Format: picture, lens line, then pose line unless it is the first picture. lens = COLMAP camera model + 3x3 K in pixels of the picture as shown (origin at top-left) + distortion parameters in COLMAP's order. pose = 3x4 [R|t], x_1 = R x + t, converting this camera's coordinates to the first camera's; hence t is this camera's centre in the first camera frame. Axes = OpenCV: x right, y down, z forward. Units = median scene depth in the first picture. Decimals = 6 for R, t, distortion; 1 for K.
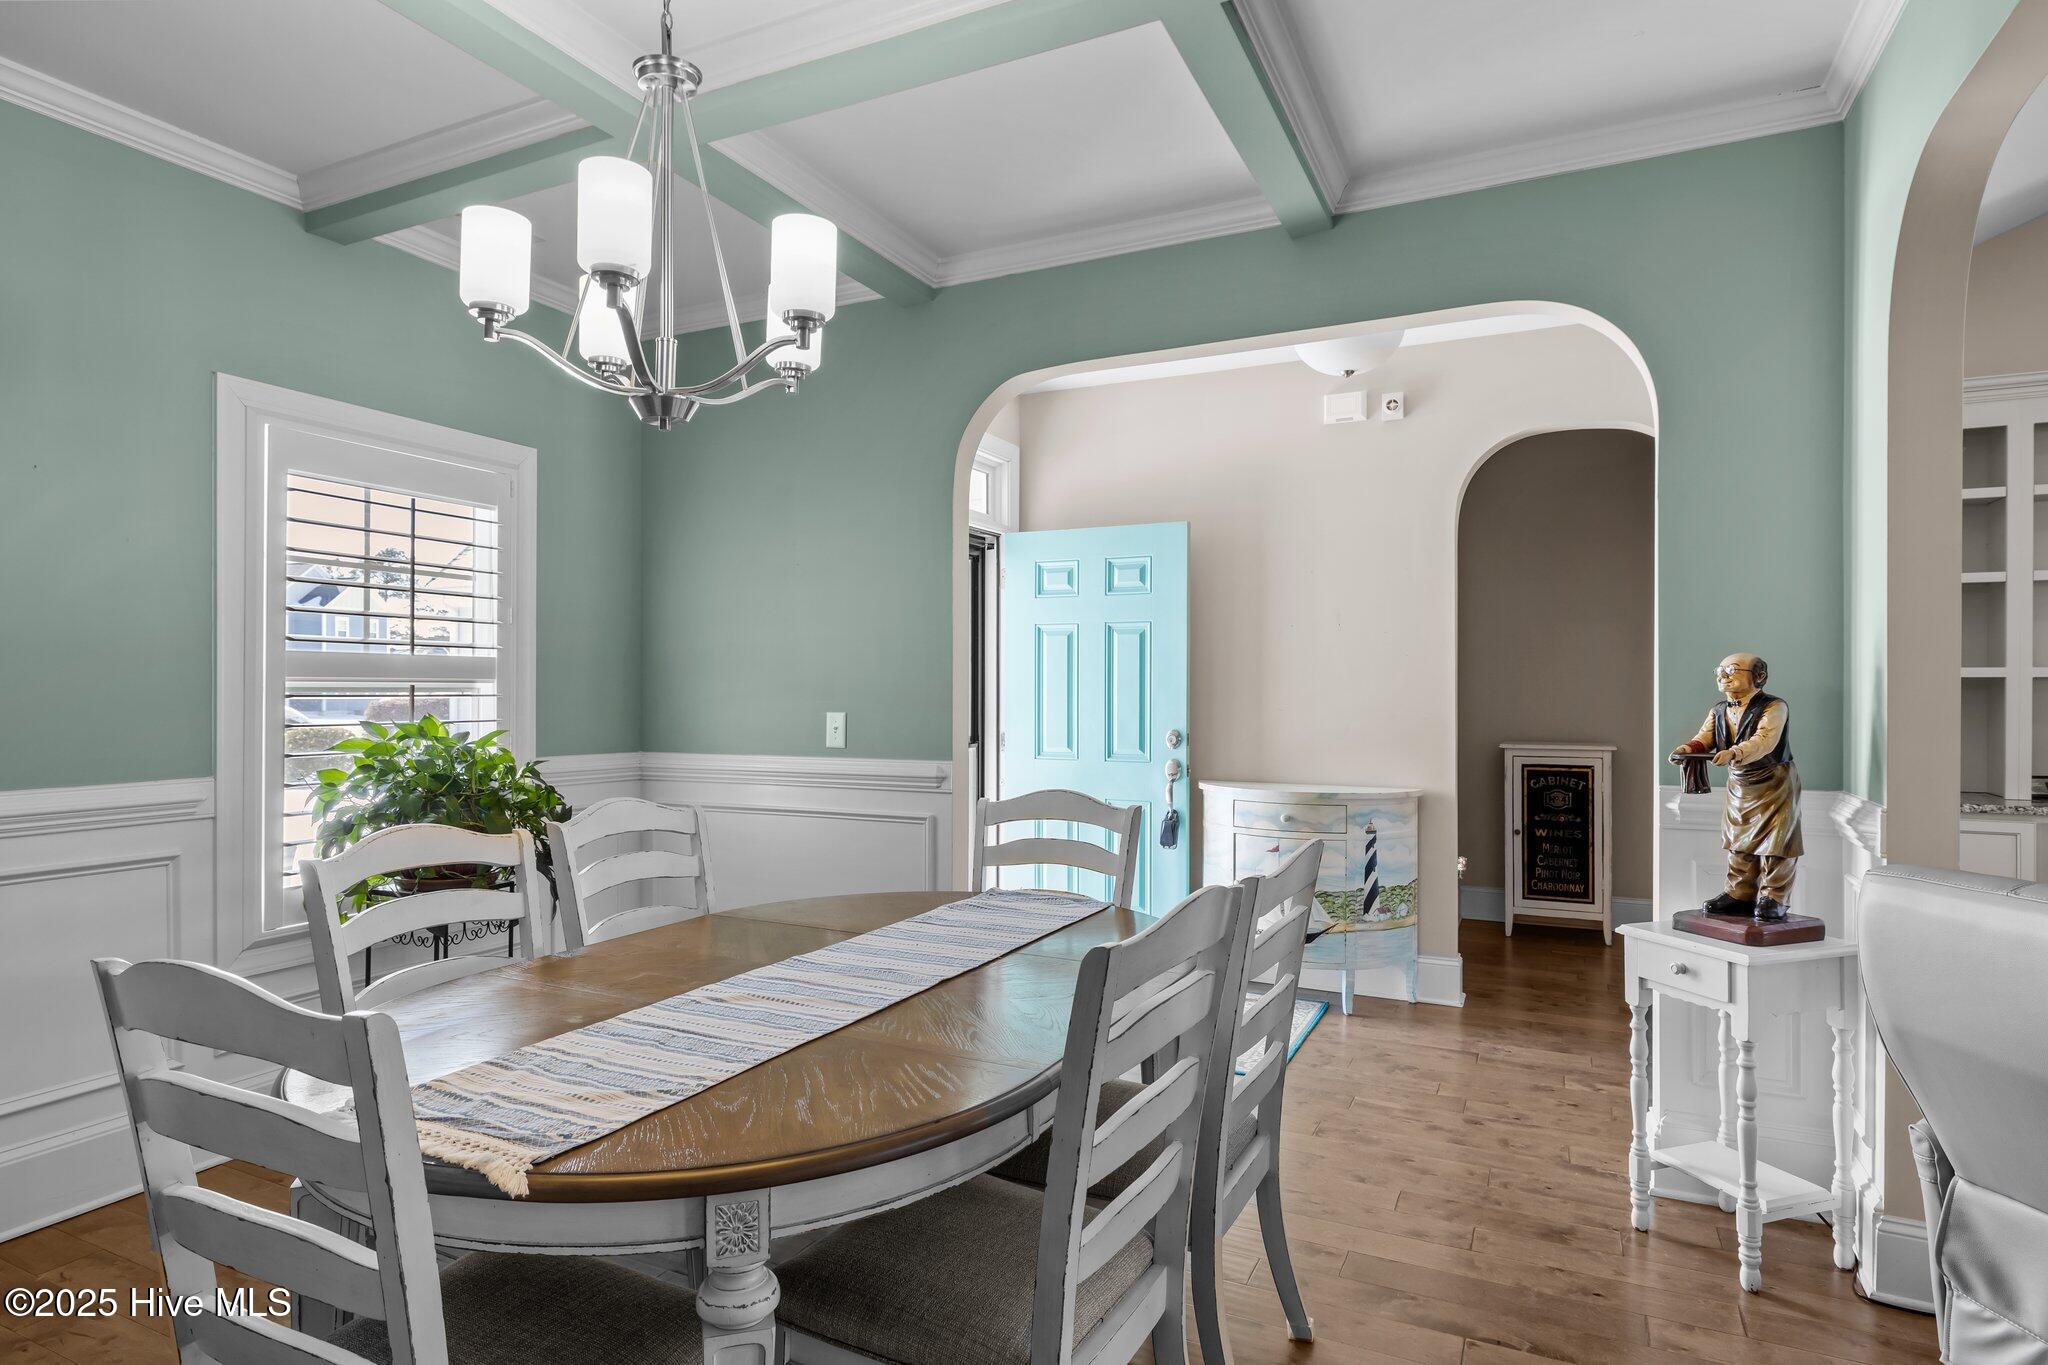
lens RADIAL K [[1120.1, 0, 1024.0], [0, 1120.1, 682.5], [0, 0, 1]] dist [0.001768, 0.000077]
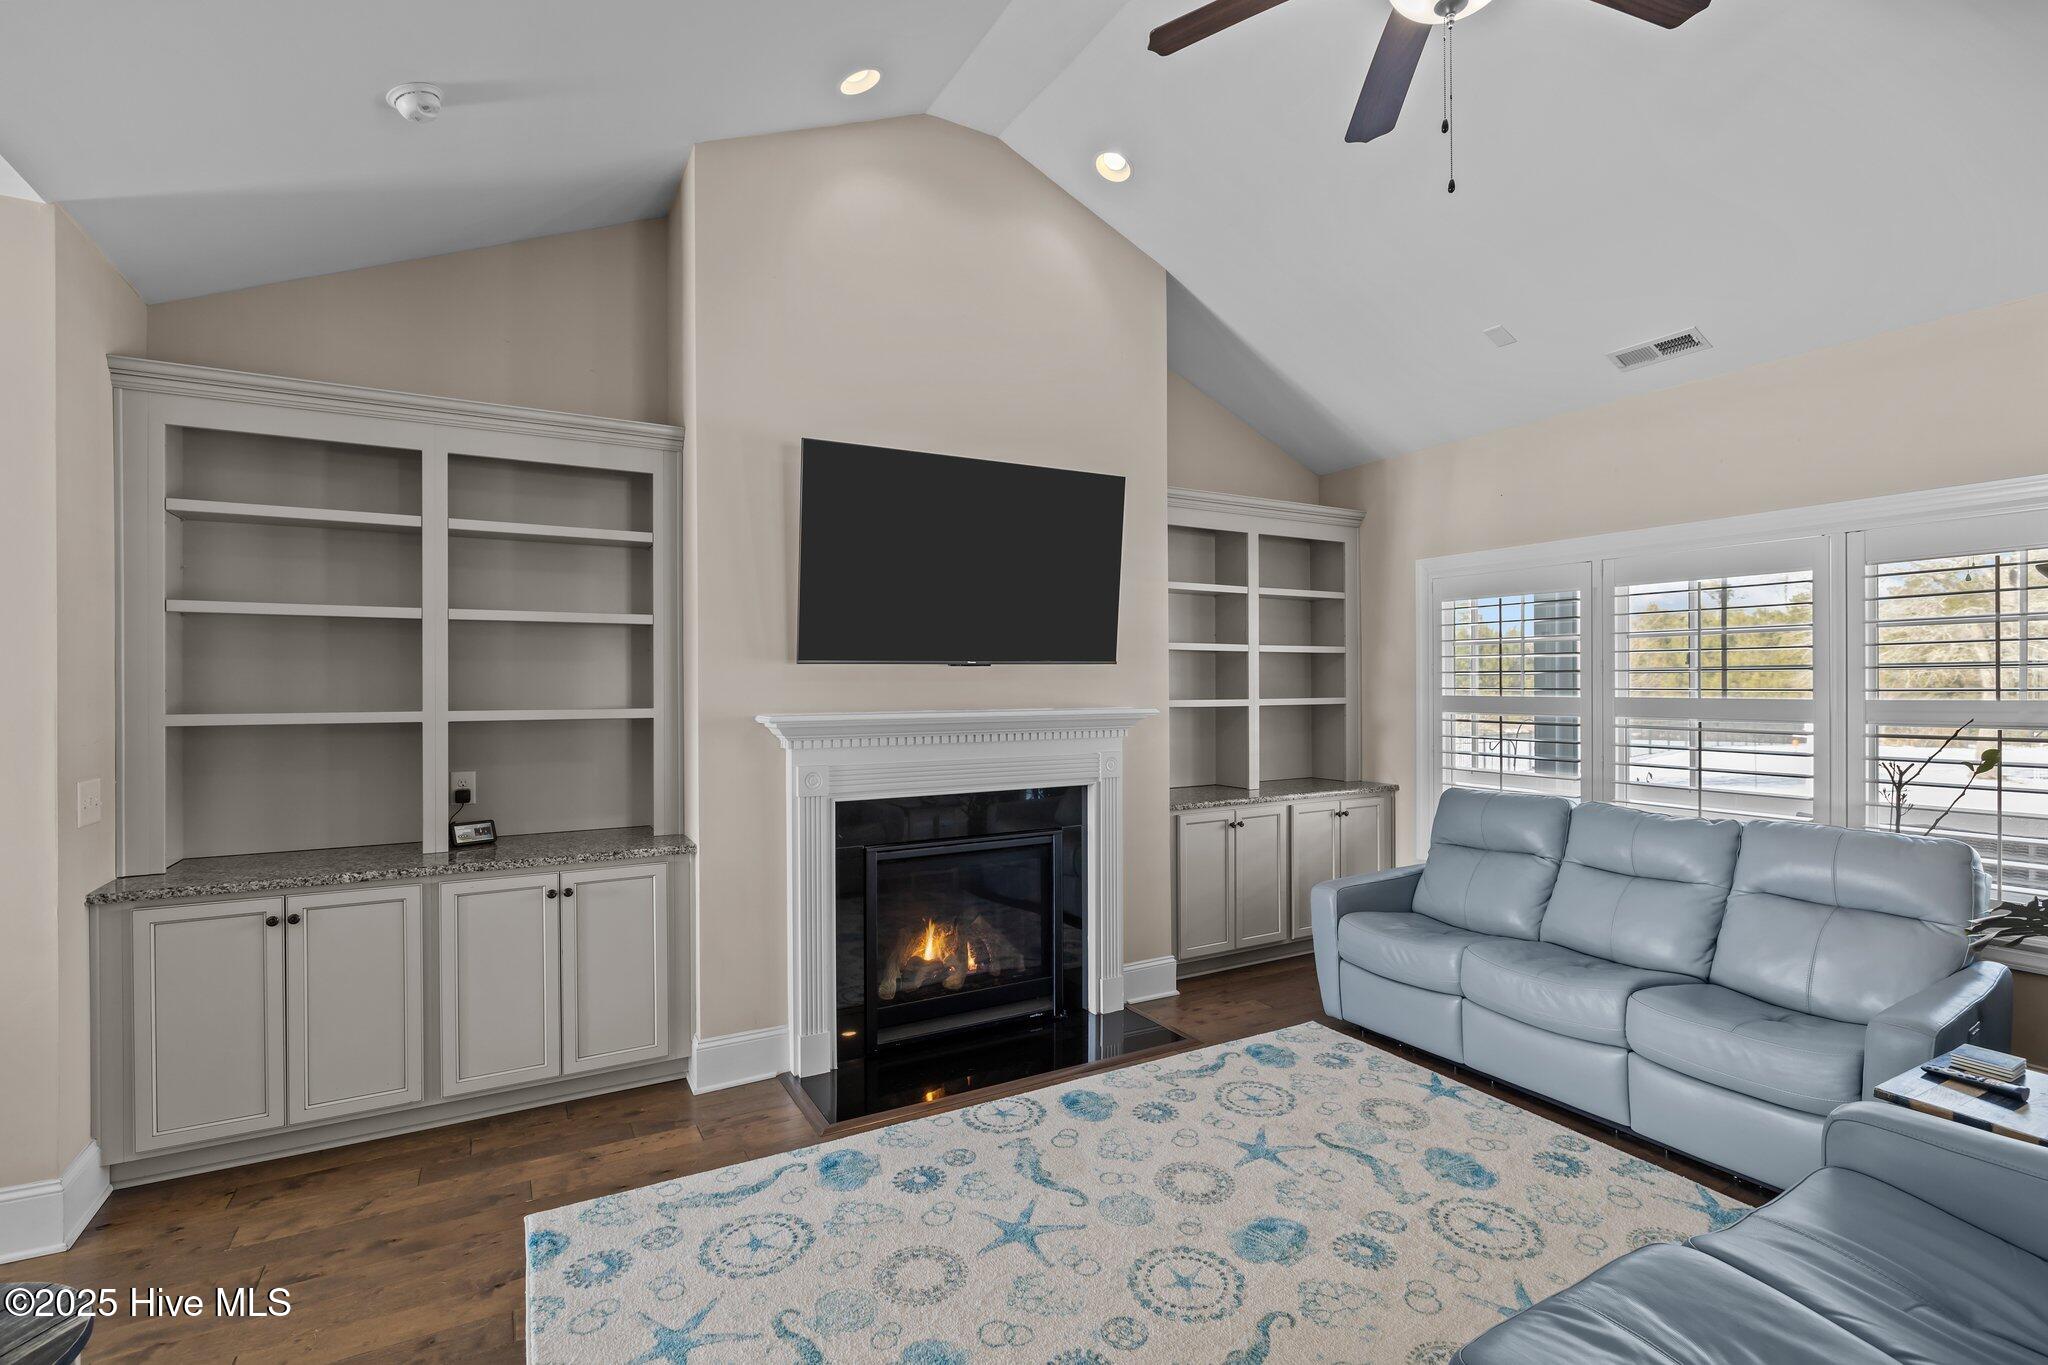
lens RADIAL K [[939.0, 0, 1015.0], [0, 939.0, 686.6], [0, 0, 1]] dist [-0.003949, -0.000515]
pose [[0.573071, -0.005660, 0.819487, 0.527343], [0.000895, 0.999980, 0.006281, -0.038922], [-0.819506, -0.002866, 0.573064, 0.157576]]
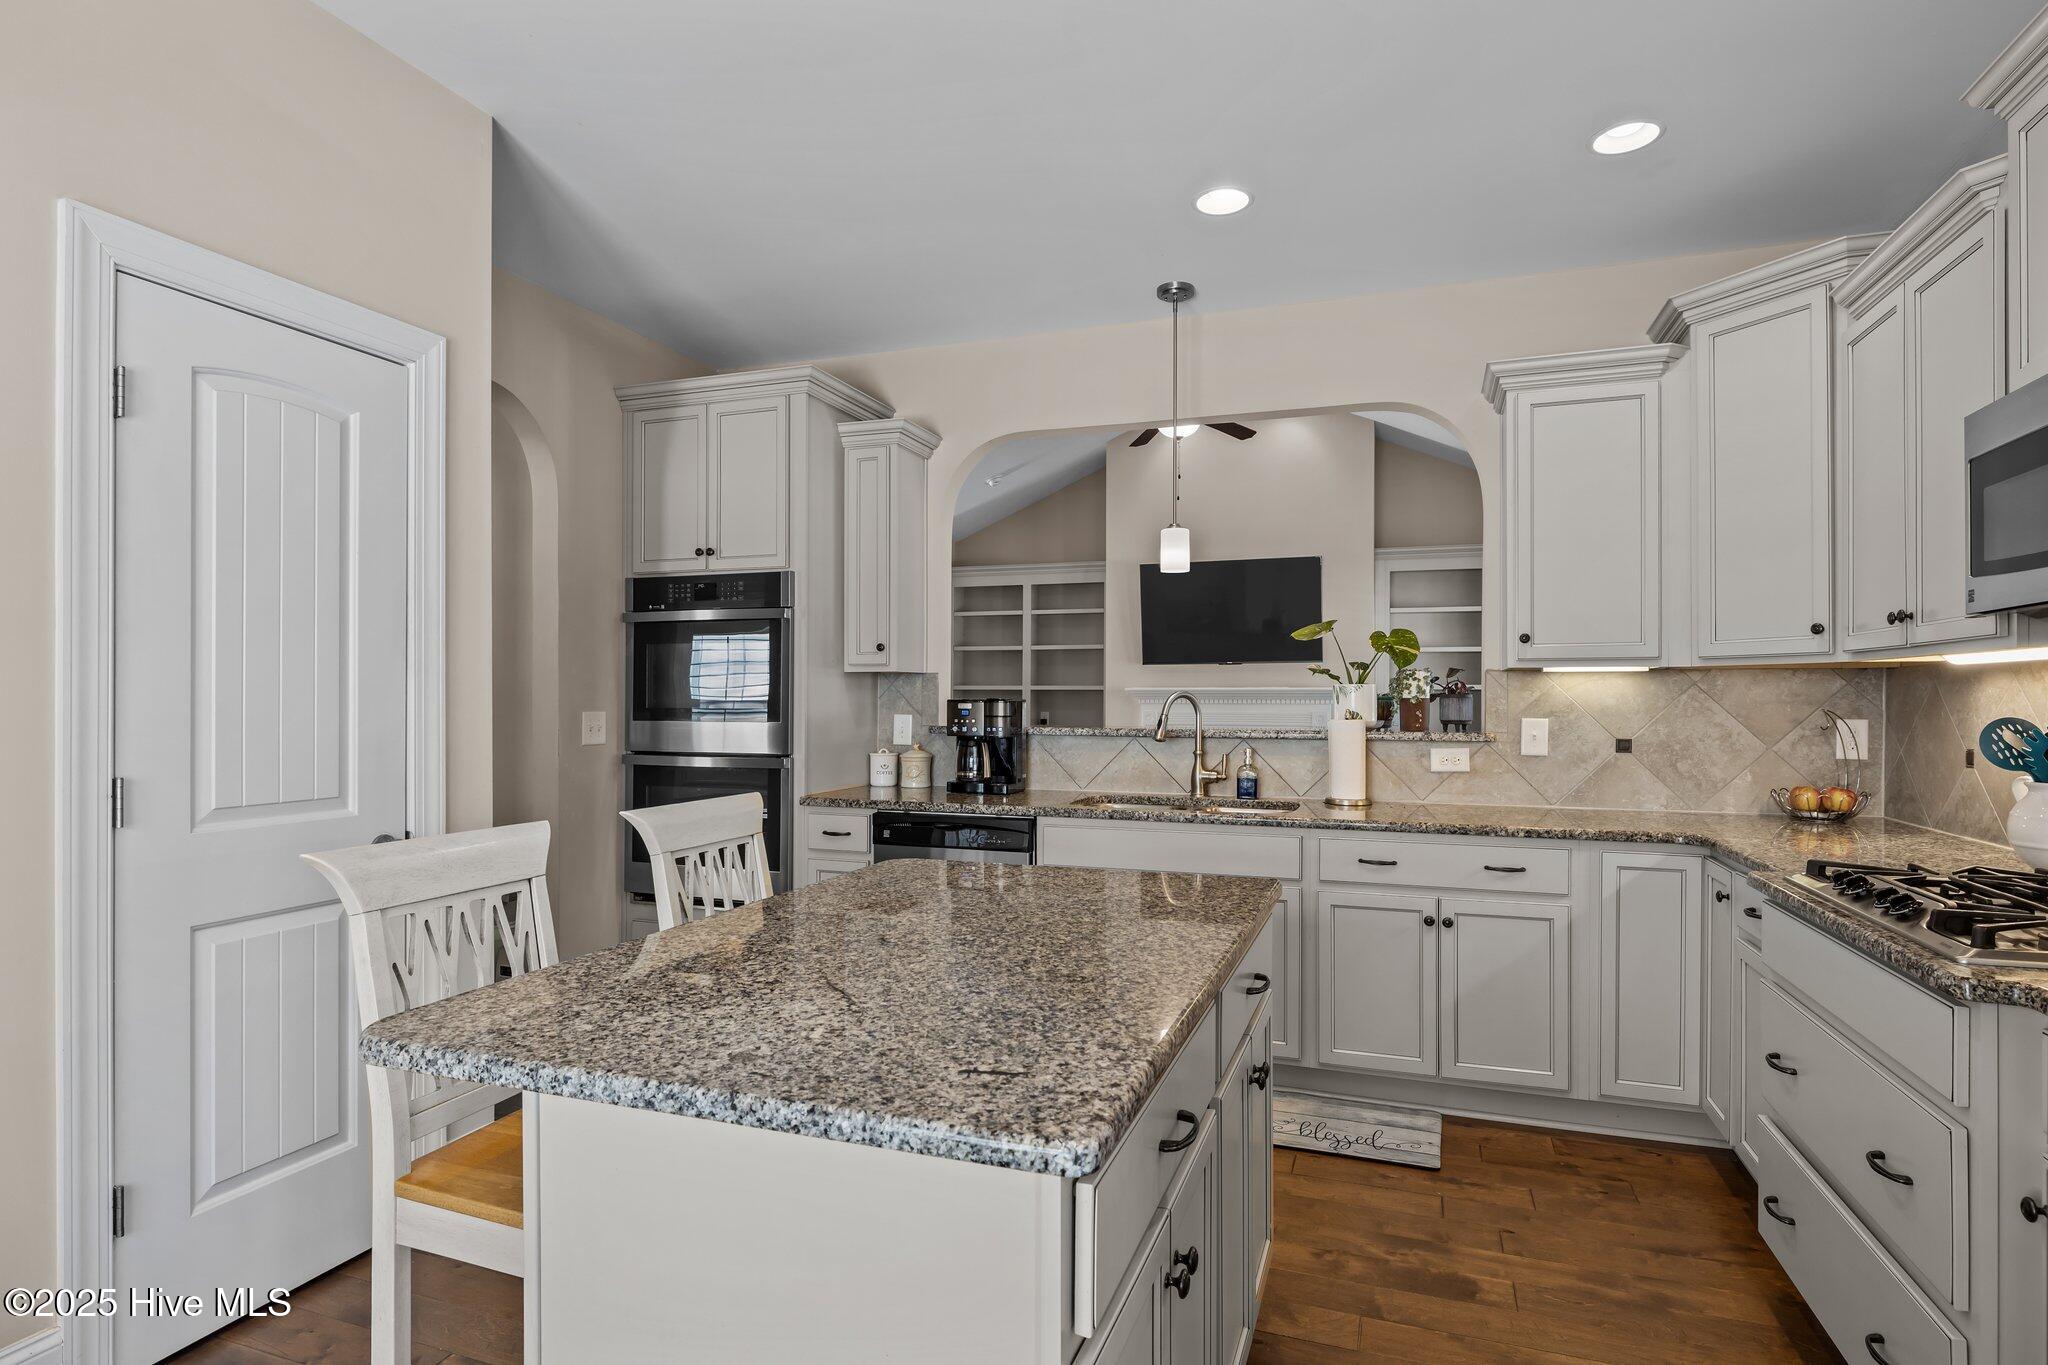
lens RADIAL K [[1068.8, 0, 1023.1], [0, 1068.8, 692.2], [0, 0, 1]] dist [-0.000061, -0.000047]
pose [[0.994377, 0.000220, 0.105901, 0.640353], [-0.000595, 0.999994, 0.003510, -0.008207], [-0.105900, -0.003553, 0.994370, -1.285602]]
